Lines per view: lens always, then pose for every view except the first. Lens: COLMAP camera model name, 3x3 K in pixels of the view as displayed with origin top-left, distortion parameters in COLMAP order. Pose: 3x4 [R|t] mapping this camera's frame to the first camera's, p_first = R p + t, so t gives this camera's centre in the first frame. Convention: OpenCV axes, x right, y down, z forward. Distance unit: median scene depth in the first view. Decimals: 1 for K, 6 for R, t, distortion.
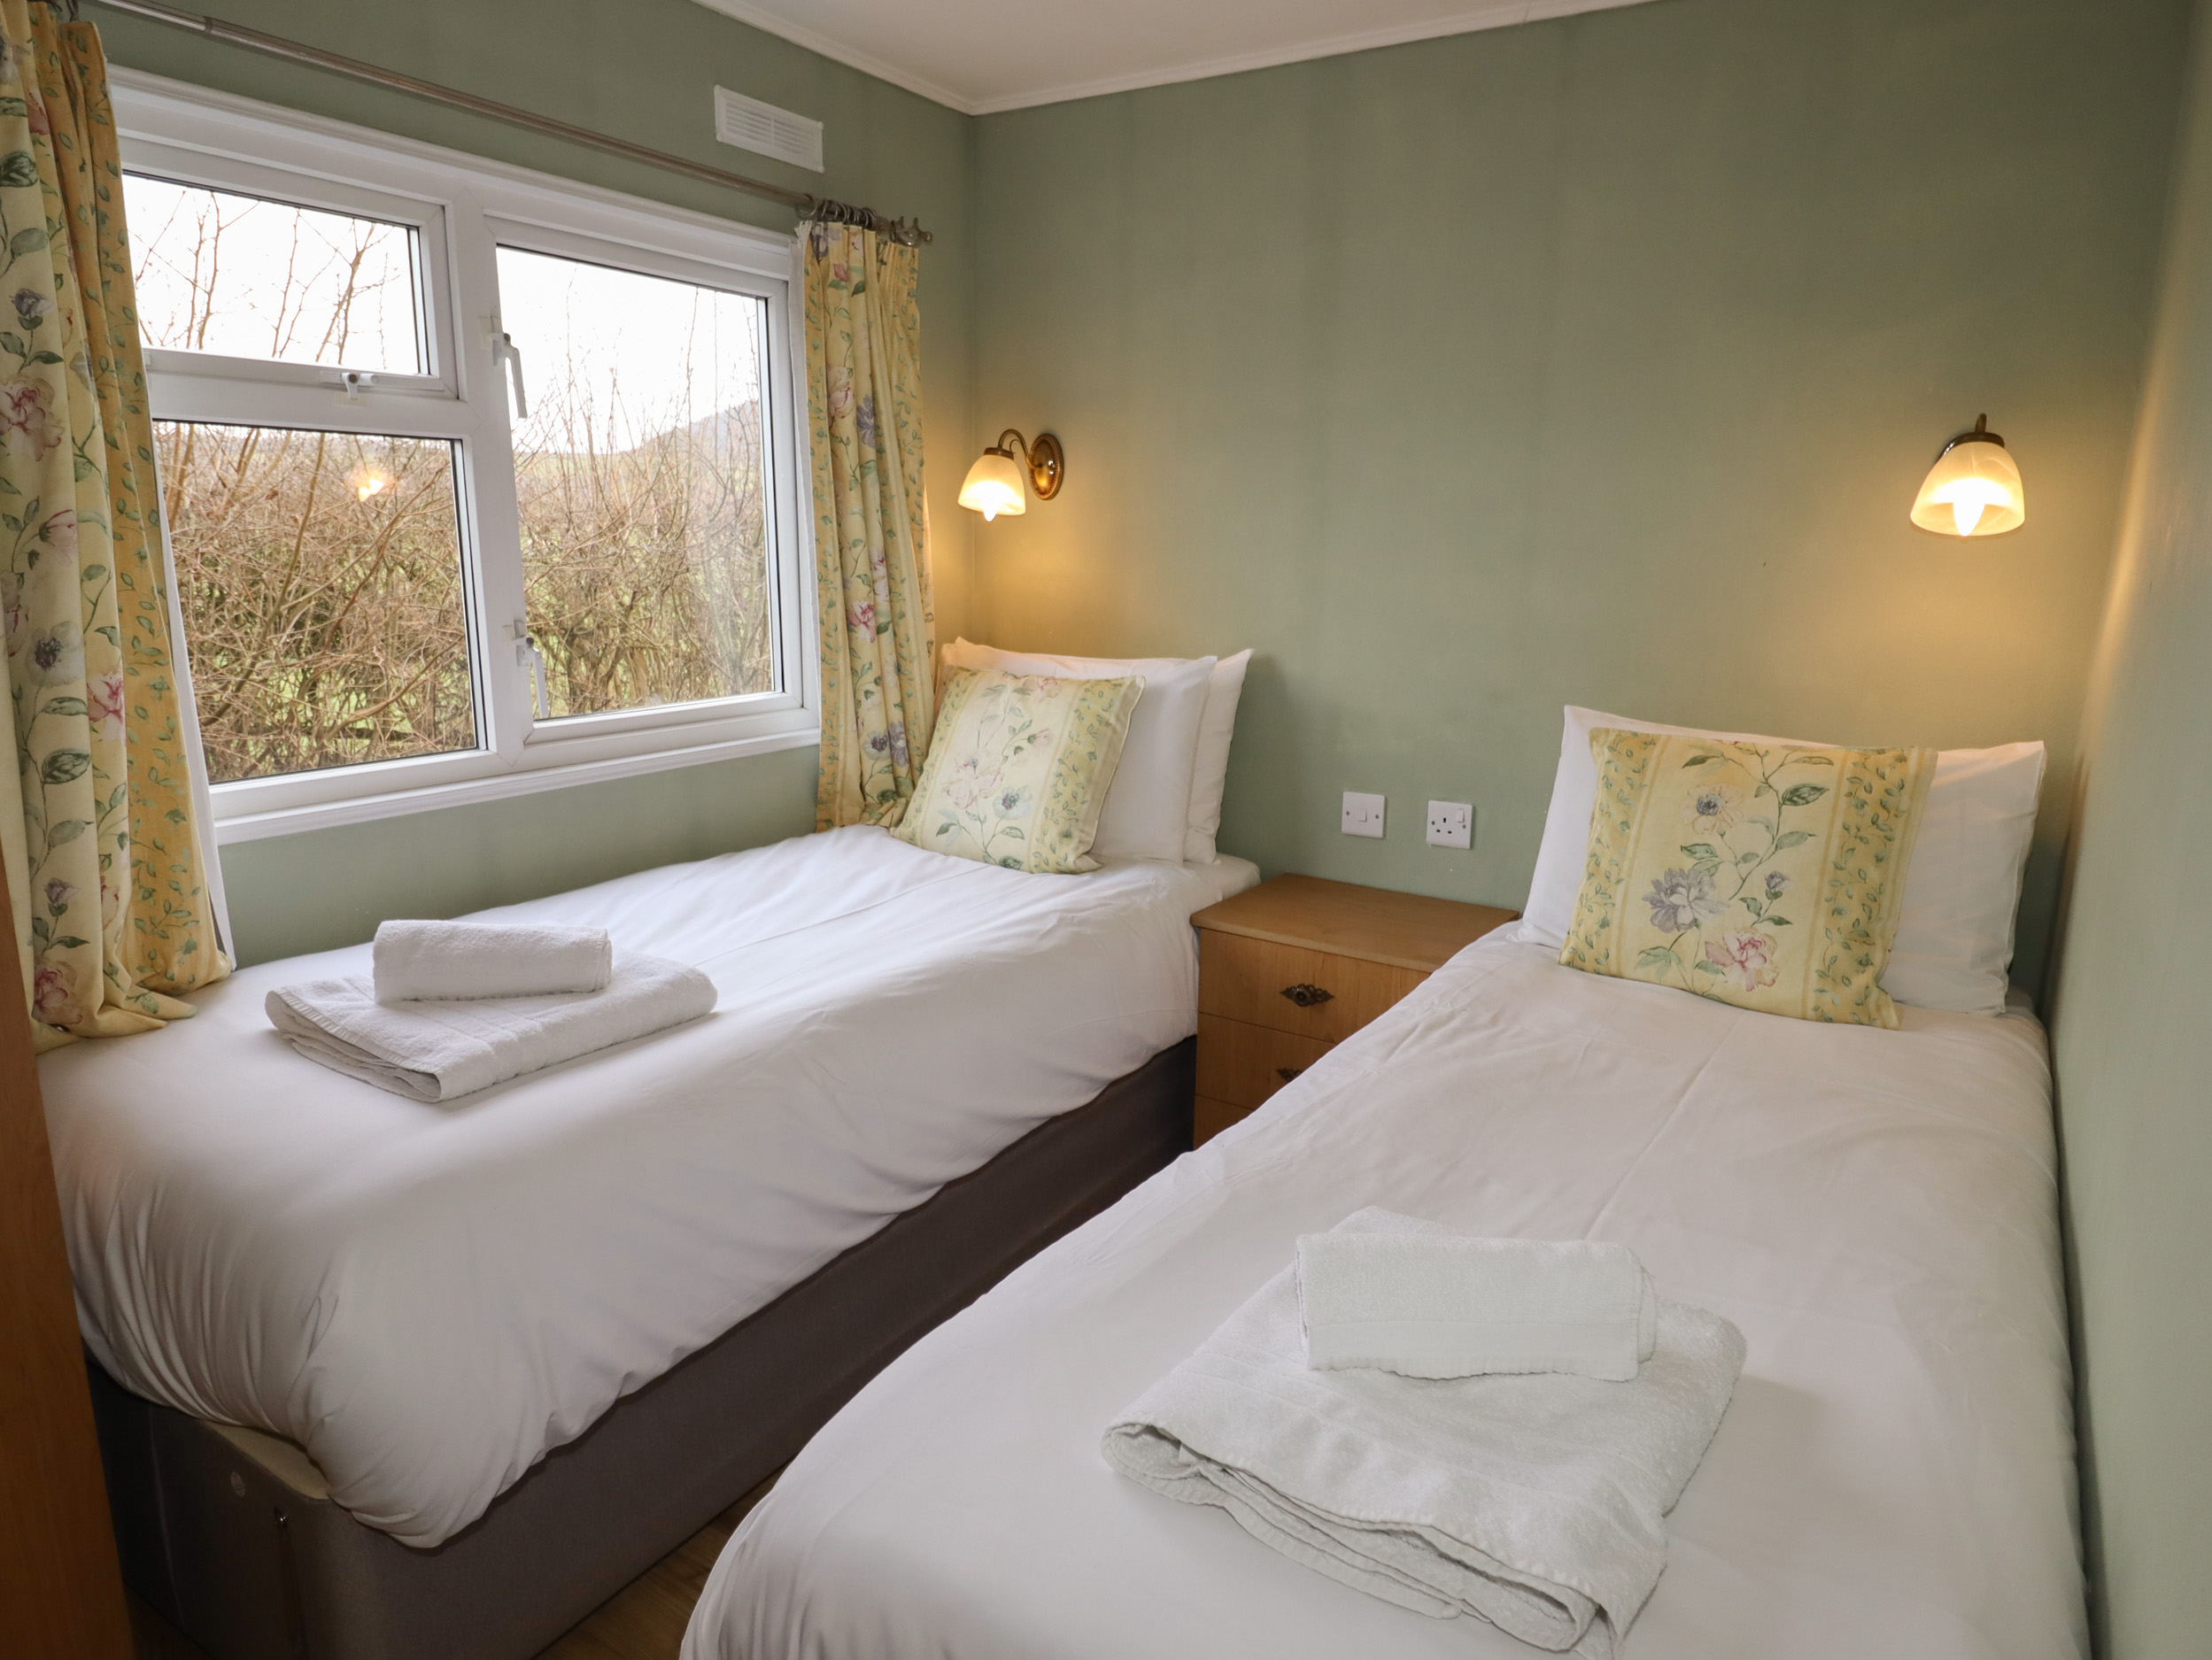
lens RADIAL K [[1381.4, 0, 1109.7], [0, 1381.4, 813.8], [0, 0, 1]] dist [0.004841, -0.000096]
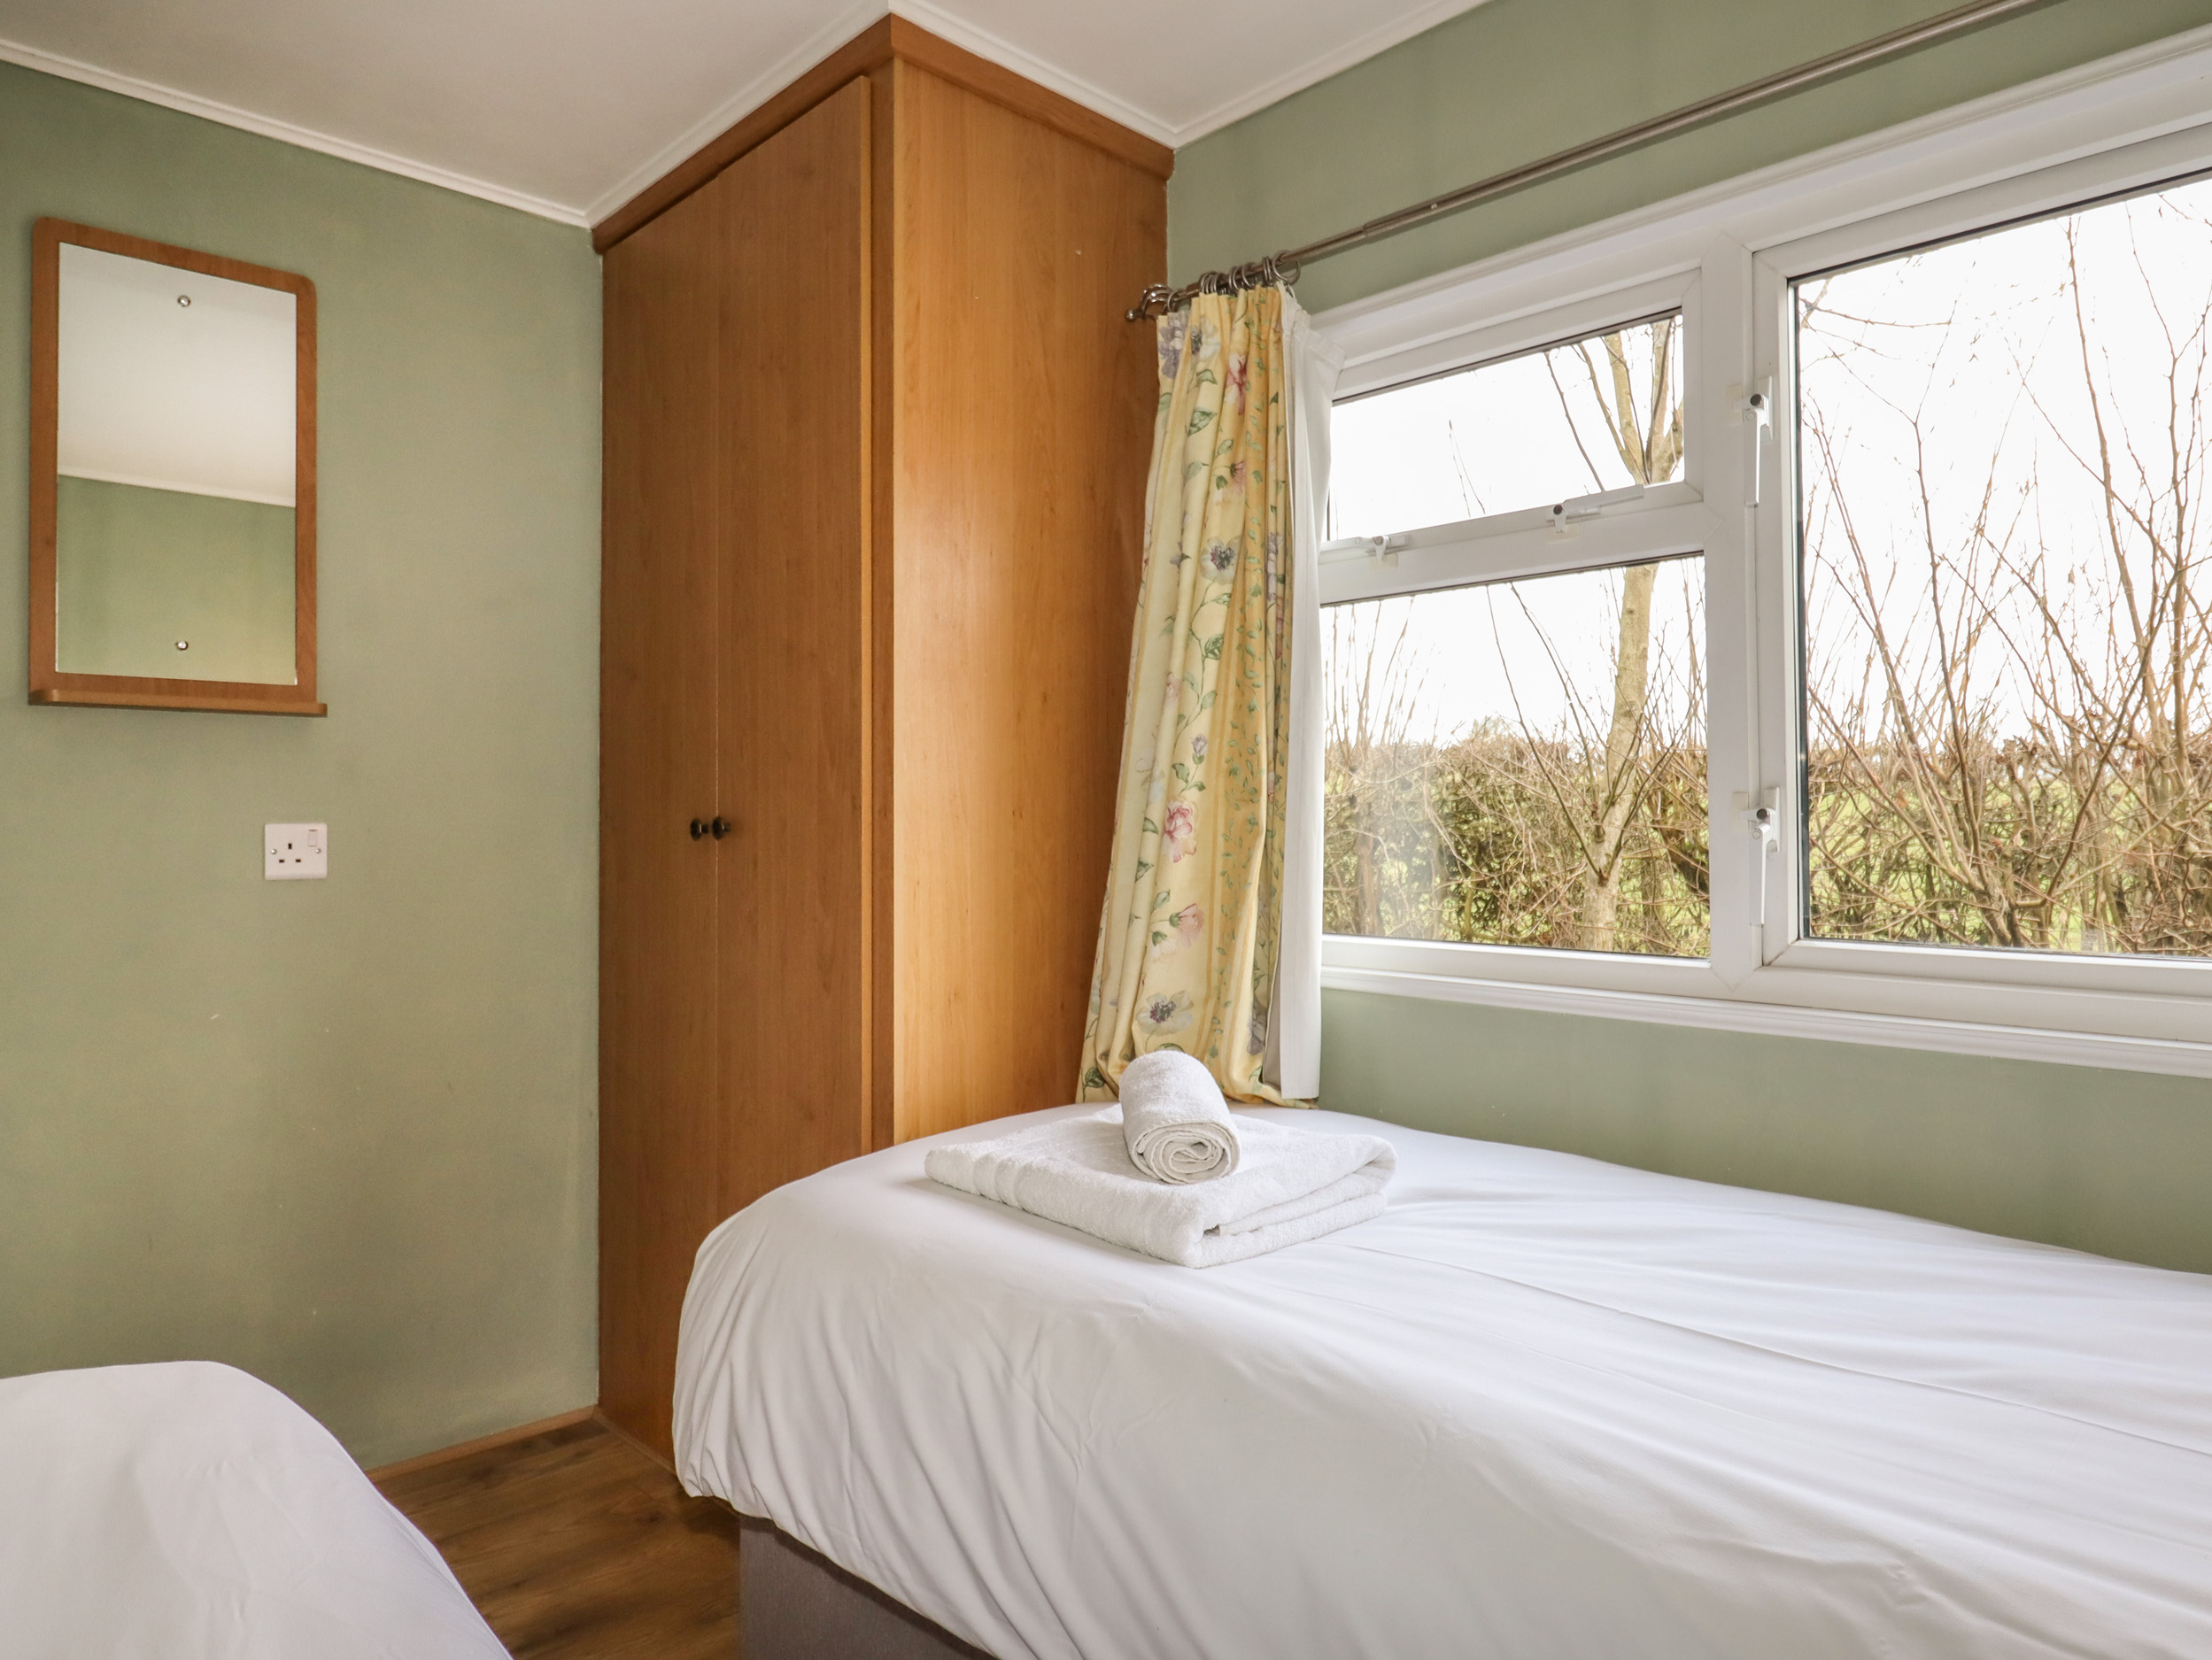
lens RADIAL K [[1381.4, 0, 1109.7], [0, 1381.4, 813.8], [0, 0, 1]] dist [0.004841, -0.000096]
pose [[-0.232408, -0.026441, -0.972259, 0.414617], [-0.199303, 0.979713, 0.020998, -0.092991], [0.951979, 0.198654, -0.232963, 1.032679]]
